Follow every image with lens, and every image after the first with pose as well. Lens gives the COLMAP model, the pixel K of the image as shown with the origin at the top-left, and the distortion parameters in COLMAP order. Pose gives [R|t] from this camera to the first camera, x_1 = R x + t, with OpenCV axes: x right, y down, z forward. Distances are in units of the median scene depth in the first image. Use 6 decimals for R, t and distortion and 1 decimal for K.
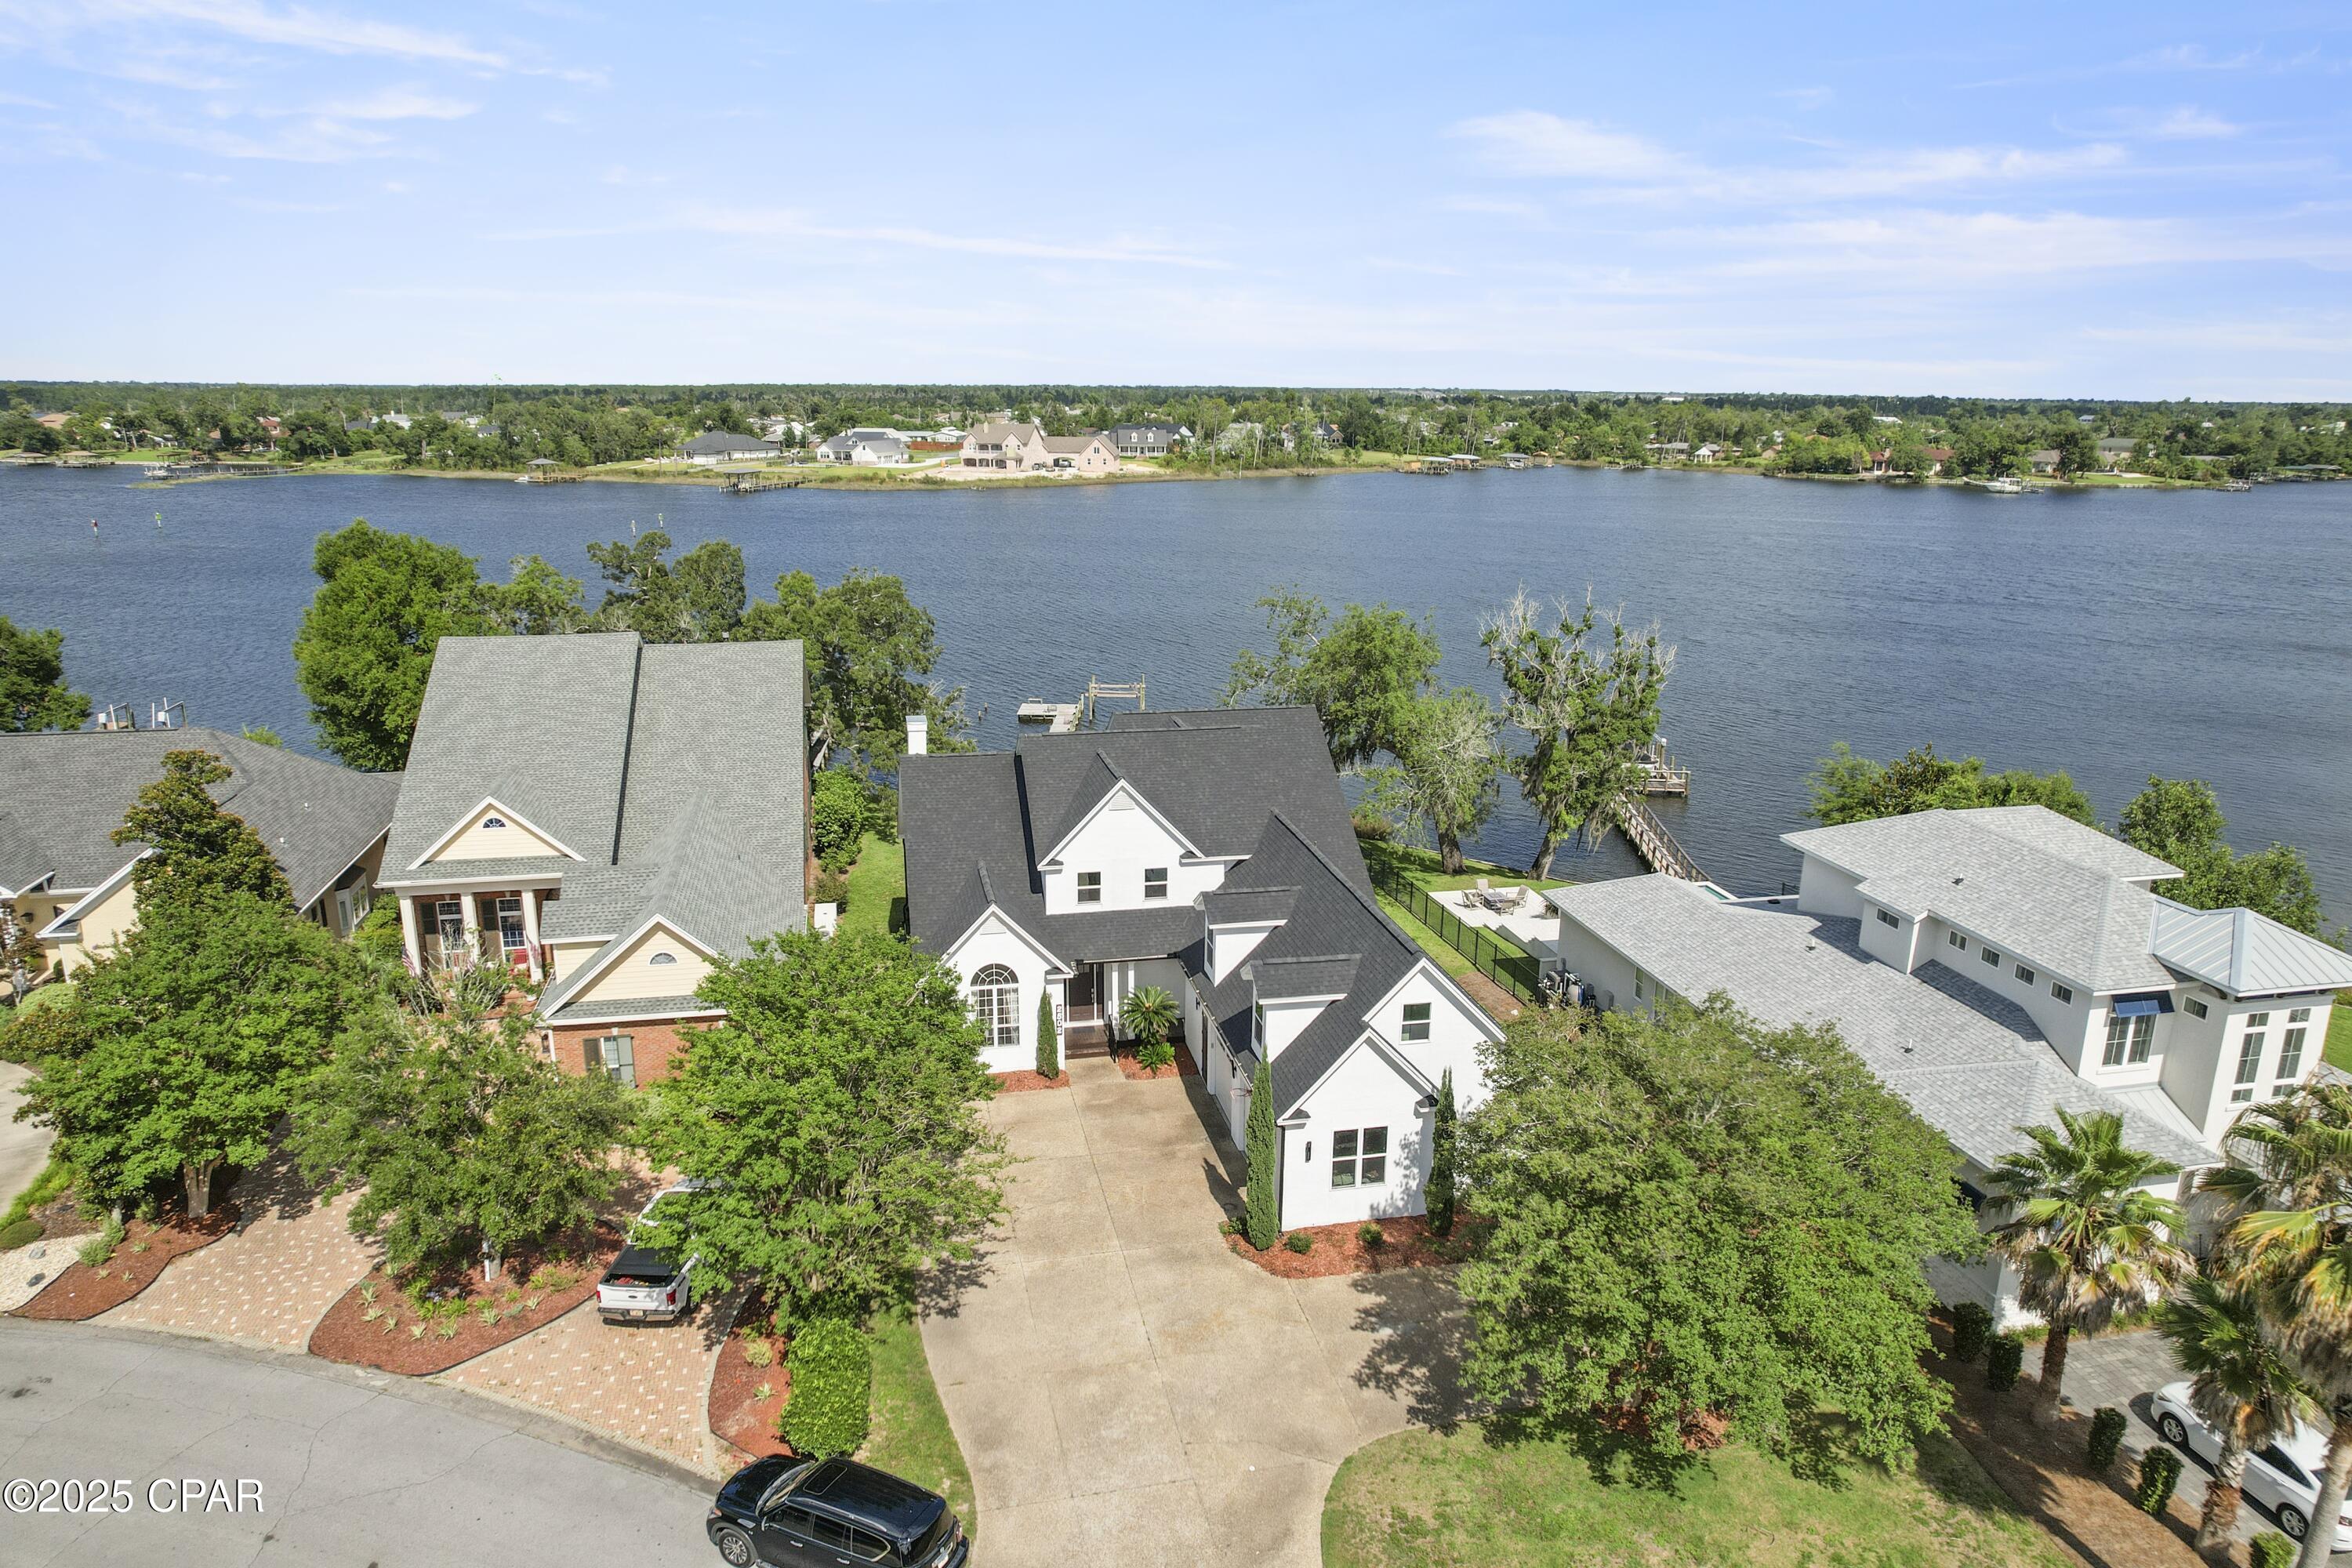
lens RADIAL K [[1517.7, 0, 1185.1], [0, 1517.7, 786.5], [0, 0, 1]] dist [-0.020633, 0.004400]
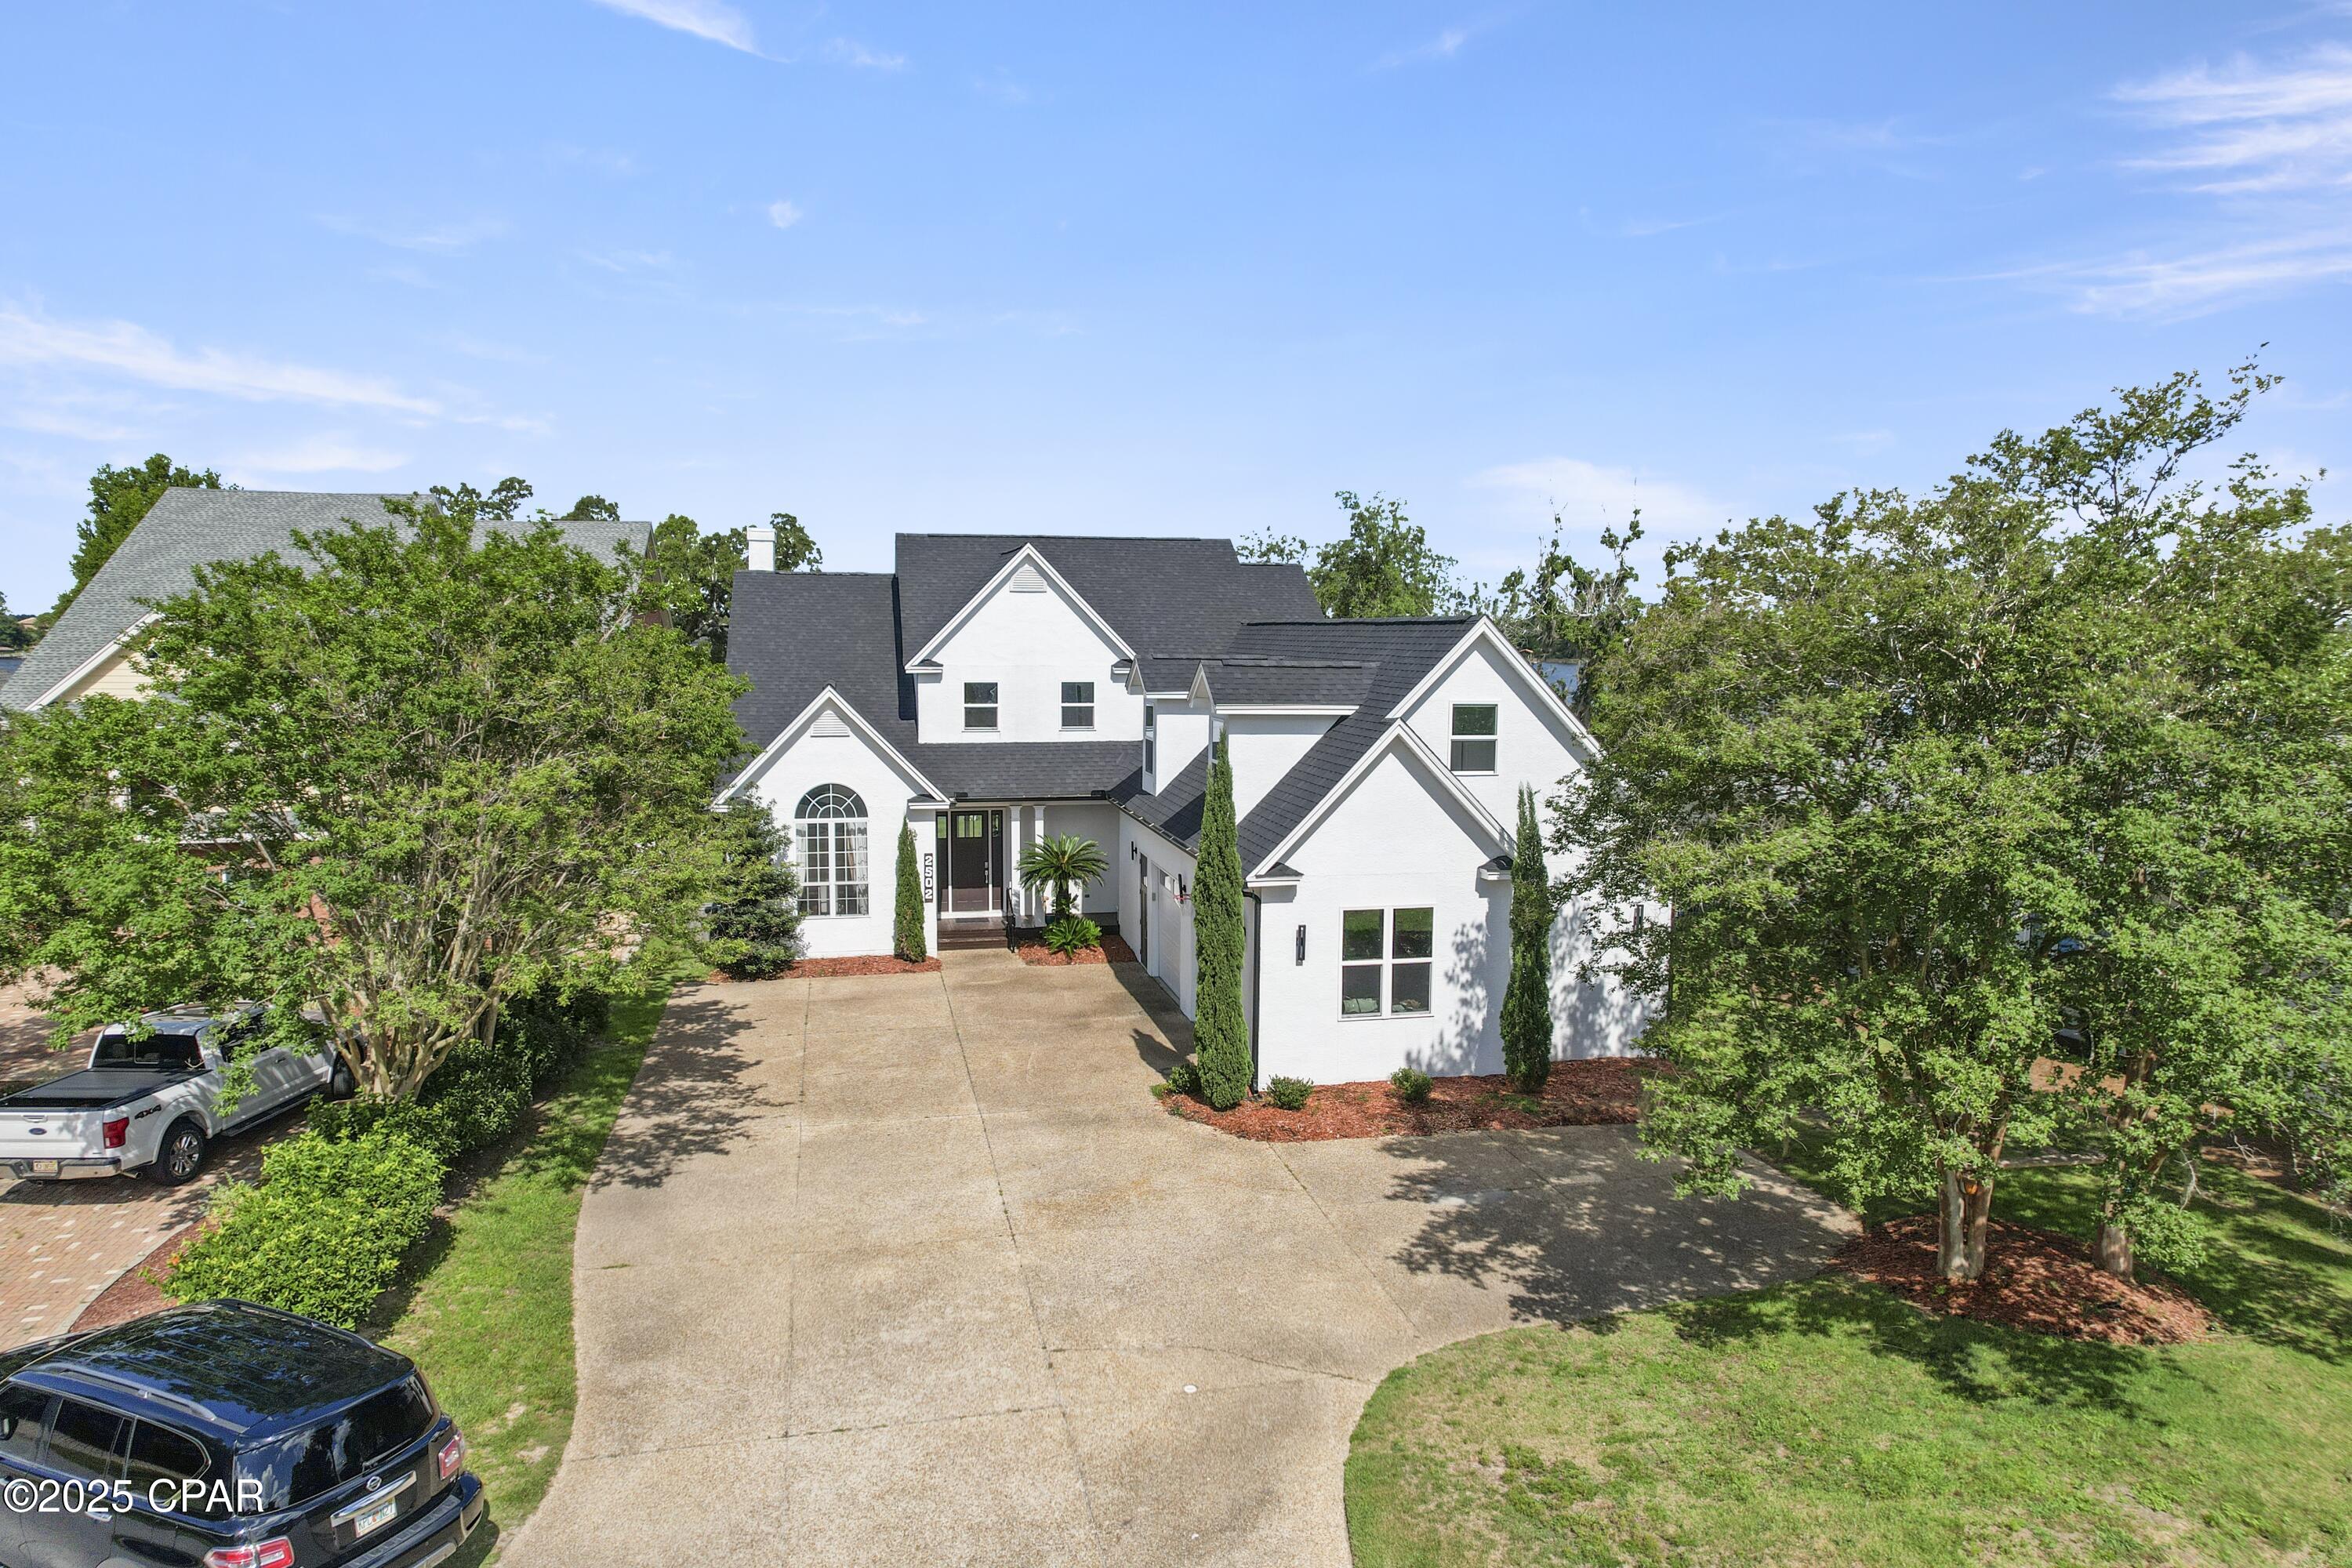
lens RADIAL K [[1504.8, 0, 1179.8], [0, 1504.8, 774.1], [0, 0, 1]] dist [-0.021463, 0.012145]
pose [[0.999981, -0.003401, 0.005108, 0.031215], [0.004212, 0.985743, -0.168207, 0.272076], [-0.004463, 0.168226, 0.985738, 0.408881]]
